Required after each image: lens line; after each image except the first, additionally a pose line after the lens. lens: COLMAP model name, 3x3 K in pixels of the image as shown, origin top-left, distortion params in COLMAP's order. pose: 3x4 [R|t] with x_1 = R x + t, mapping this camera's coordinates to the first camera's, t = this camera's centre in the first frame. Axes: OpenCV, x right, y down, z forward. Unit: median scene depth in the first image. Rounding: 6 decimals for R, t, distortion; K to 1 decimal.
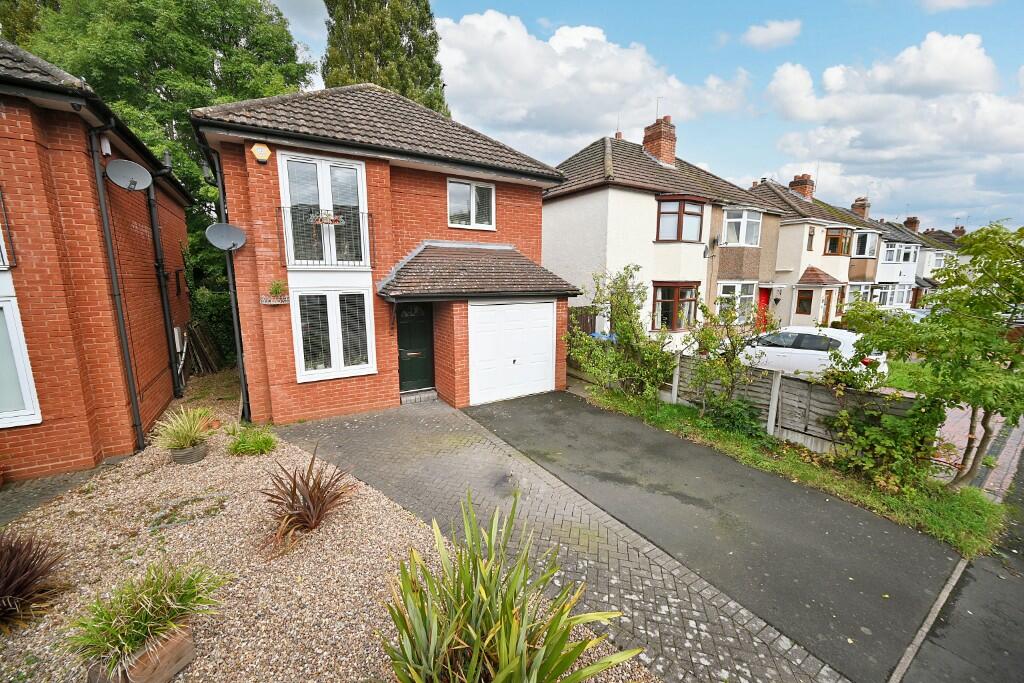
lens RADIAL K [[383.6, 0, 507.0], [0, 383.6, 339.3], [0, 0, 1]] dist [-0.001332, -0.000021]
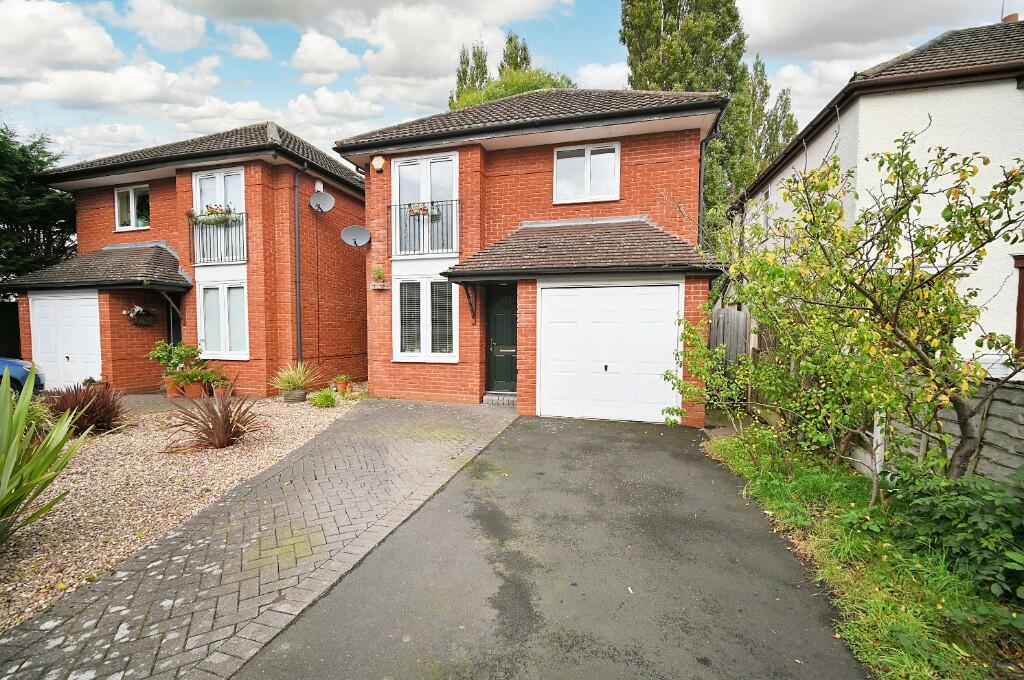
lens RADIAL K [[403.5, 0, 513.4], [0, 403.5, 344.5], [0, 0, 1]] dist [-0.003039, -0.000245]
pose [[0.710207, 0.031377, -0.703294, 0.501588], [-0.116247, 0.990519, -0.073198, 0.107159], [0.694329, 0.133742, 0.707121, 0.414734]]
